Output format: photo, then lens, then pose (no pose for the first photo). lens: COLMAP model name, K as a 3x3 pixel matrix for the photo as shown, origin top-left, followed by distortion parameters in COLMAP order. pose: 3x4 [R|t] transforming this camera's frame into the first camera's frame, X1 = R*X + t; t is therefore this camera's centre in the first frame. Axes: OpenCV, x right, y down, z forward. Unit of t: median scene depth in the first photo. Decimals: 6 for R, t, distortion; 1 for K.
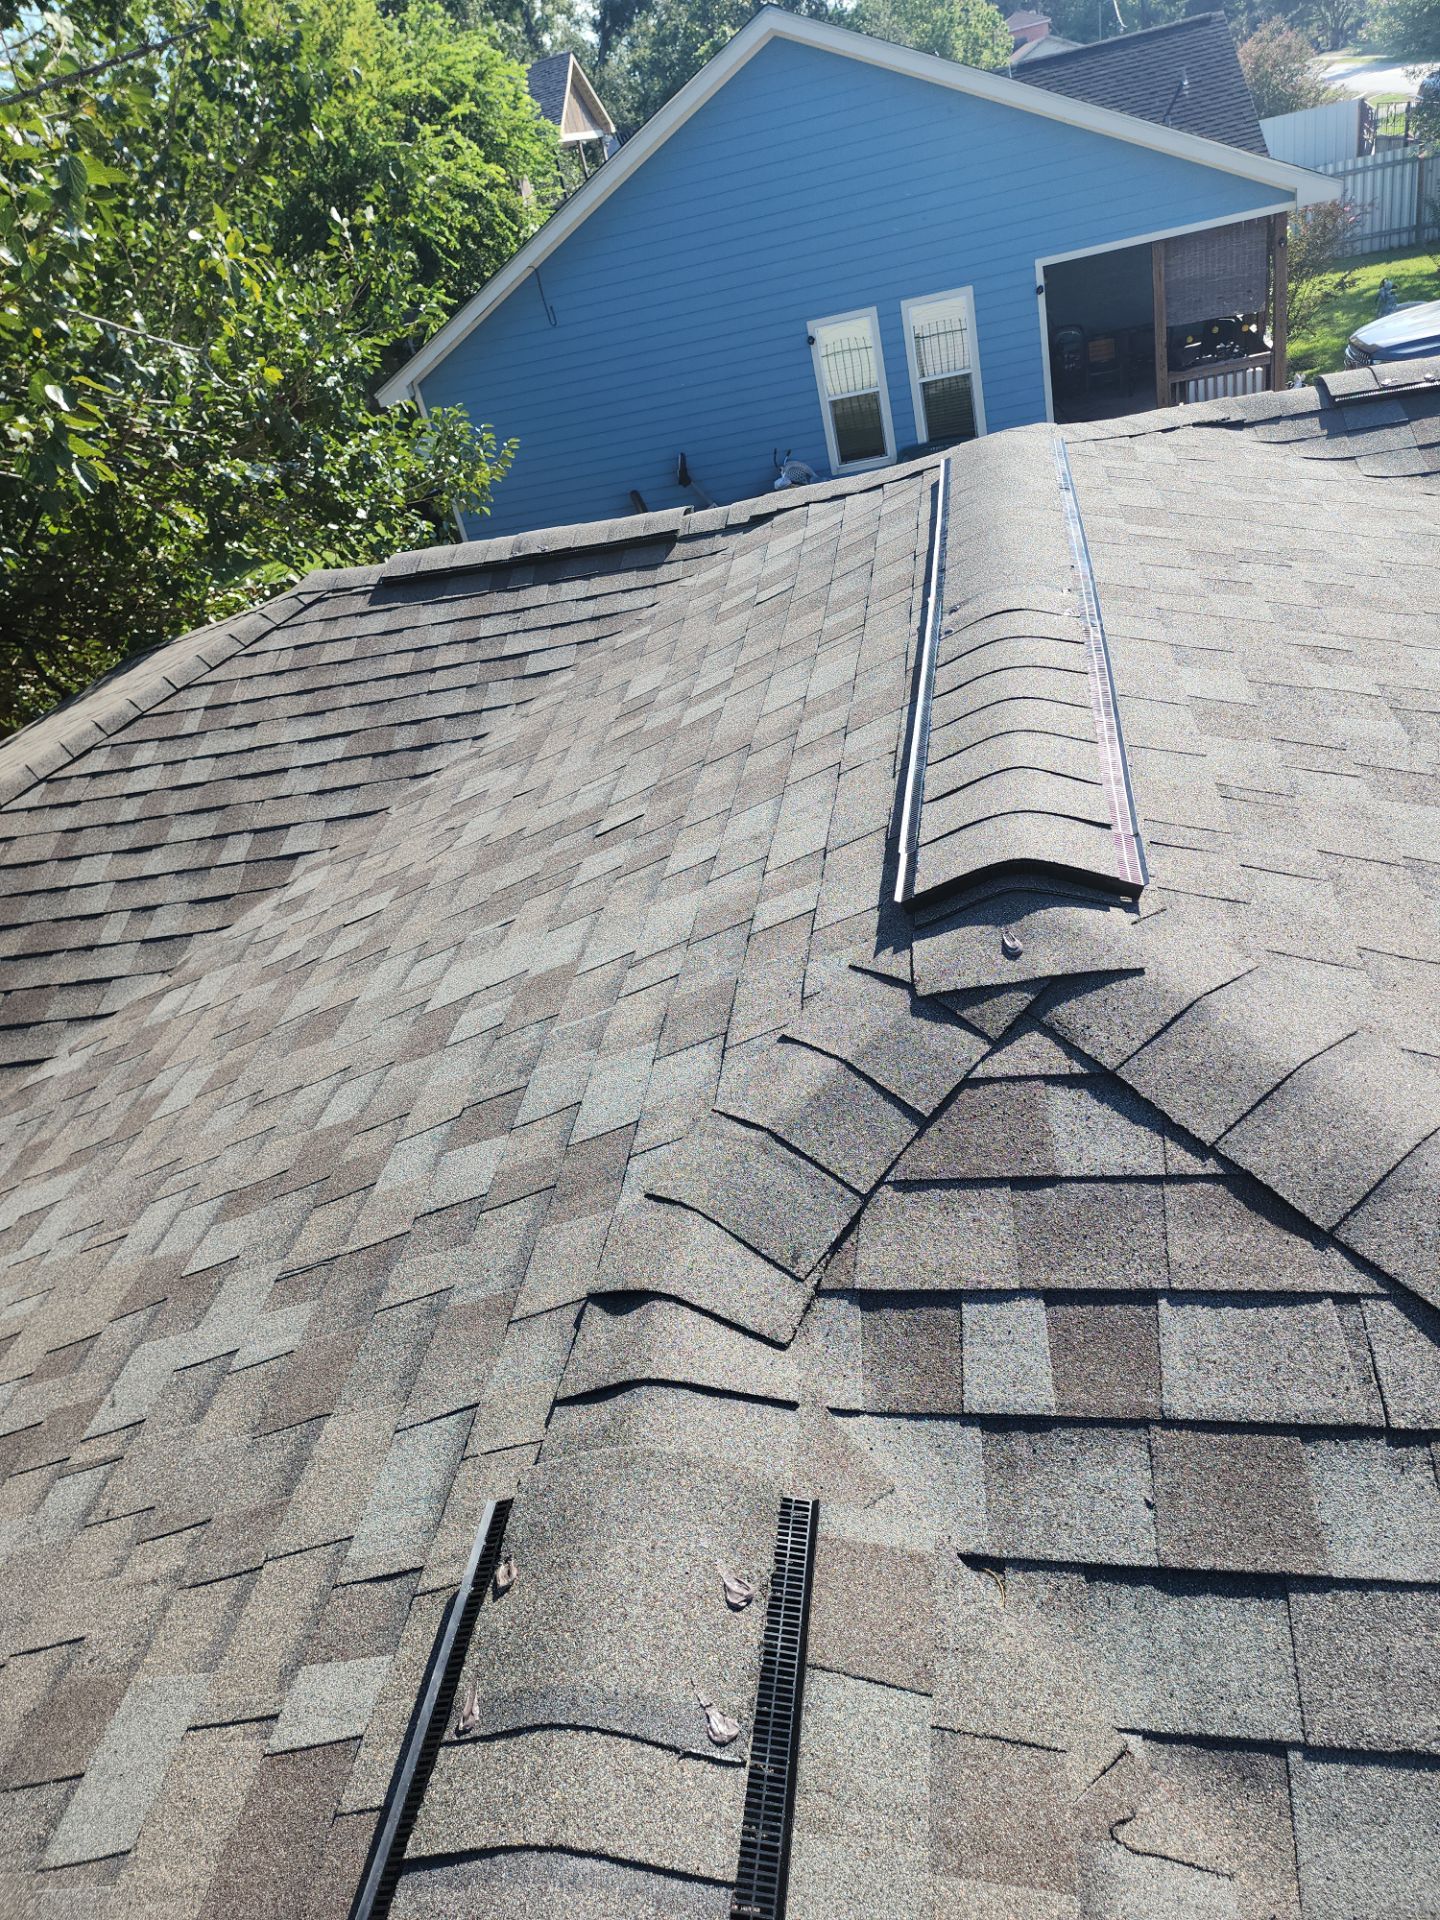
lens RADIAL K [[1316.3, 0, 725.4], [0, 1316.3, 950.0], [0, 0, 1]] dist [0.070135, -0.055284]
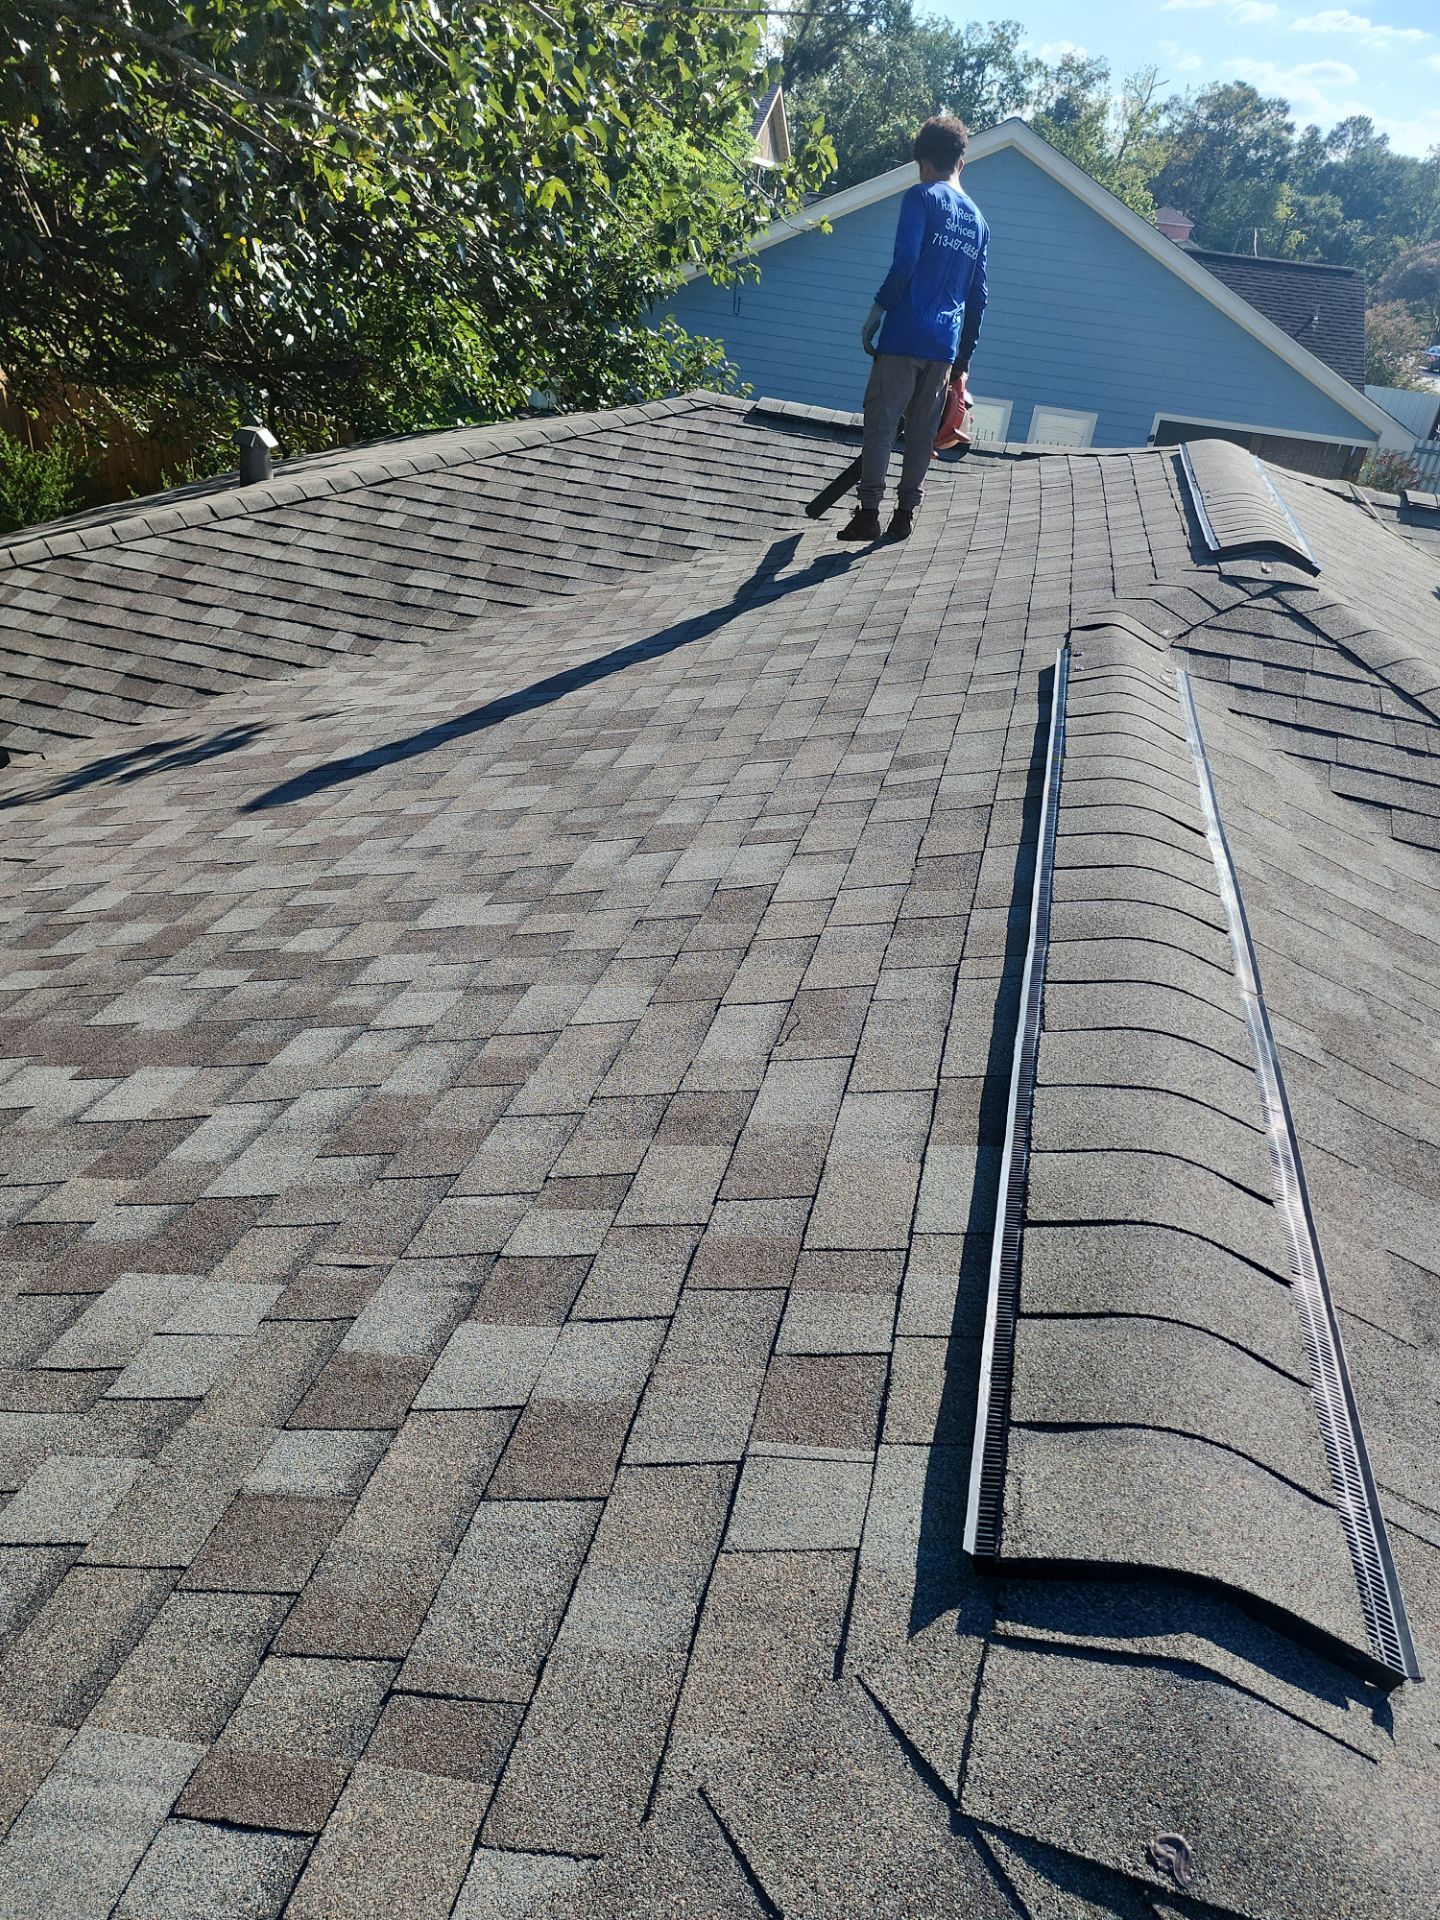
lens RADIAL K [[1316.3, 0, 719.8], [0, 1316.3, 977.1], [0, 0, 1]] dist [0.070135, -0.055284]
pose [[0.943289, 0.322051, 0.080553, -0.727884], [-0.320947, 0.946722, -0.026659, 1.179512], [-0.084846, -0.000706, 0.996394, -1.415477]]
